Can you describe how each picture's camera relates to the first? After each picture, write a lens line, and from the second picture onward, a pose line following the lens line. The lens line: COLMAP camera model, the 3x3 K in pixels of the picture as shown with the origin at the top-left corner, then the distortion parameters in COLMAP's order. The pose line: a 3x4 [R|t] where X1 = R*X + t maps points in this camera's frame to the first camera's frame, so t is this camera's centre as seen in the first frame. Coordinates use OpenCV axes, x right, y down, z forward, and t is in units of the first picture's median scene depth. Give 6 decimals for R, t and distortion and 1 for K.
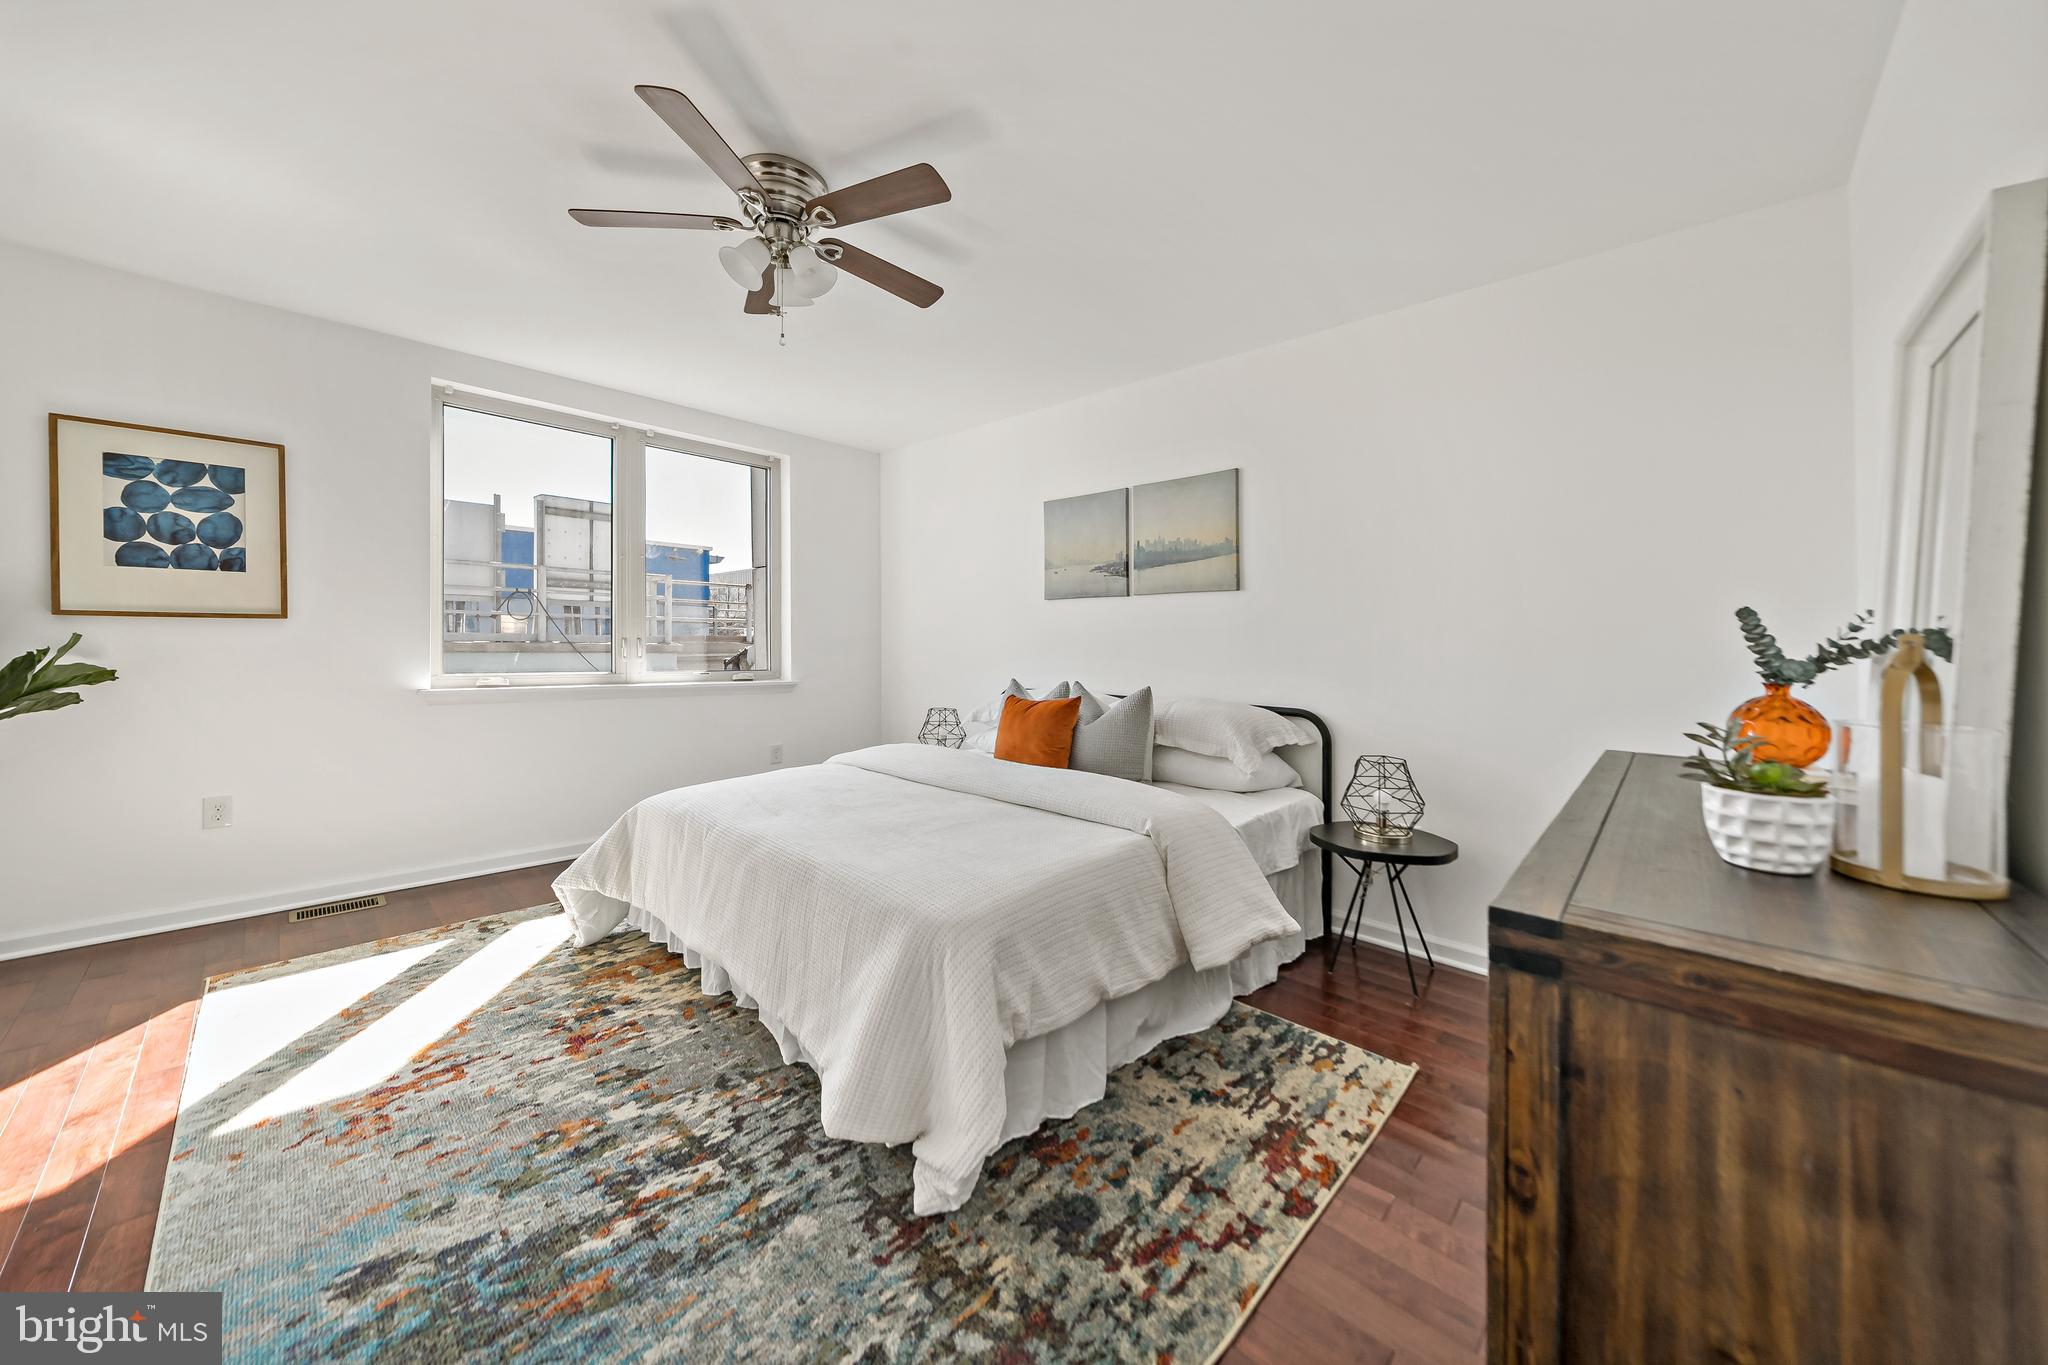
lens RADIAL K [[715.2, 0, 1030.2], [0, 715.2, 639.1], [0, 0, 1]] dist [-0.002874, -0.000121]
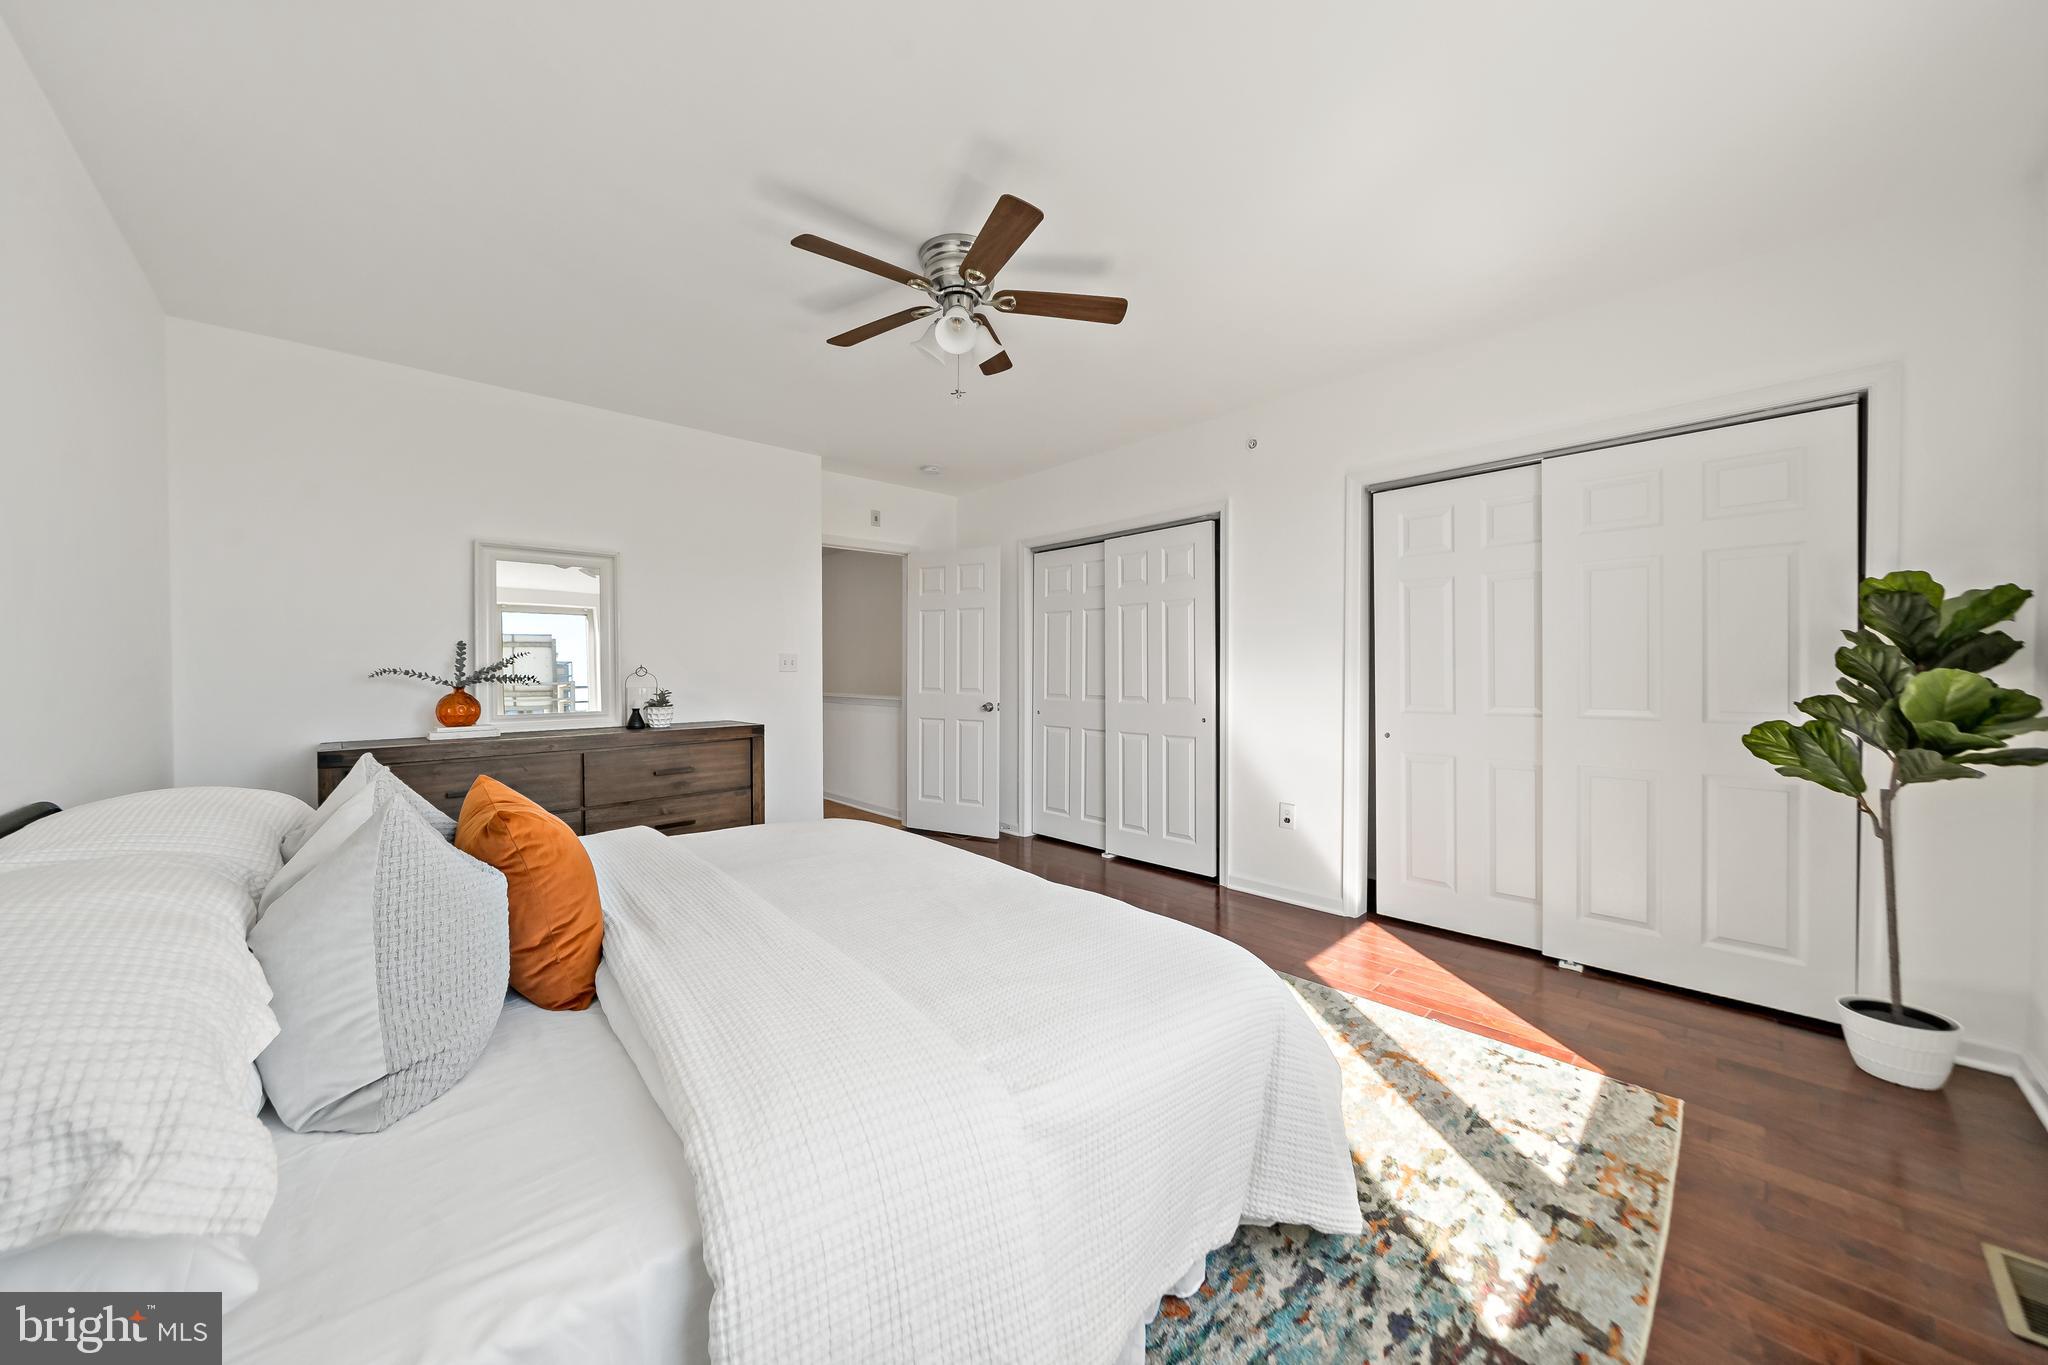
lens RADIAL K [[715.2, 0, 1030.2], [0, 715.2, 639.1], [0, 0, 1]] dist [-0.002874, -0.000121]
pose [[-0.999011, -0.000188, 0.044453, -0.466102], [-0.002020, 0.999150, -0.041172, 0.001627], [-0.044408, -0.041221, -0.998163, 1.878463]]
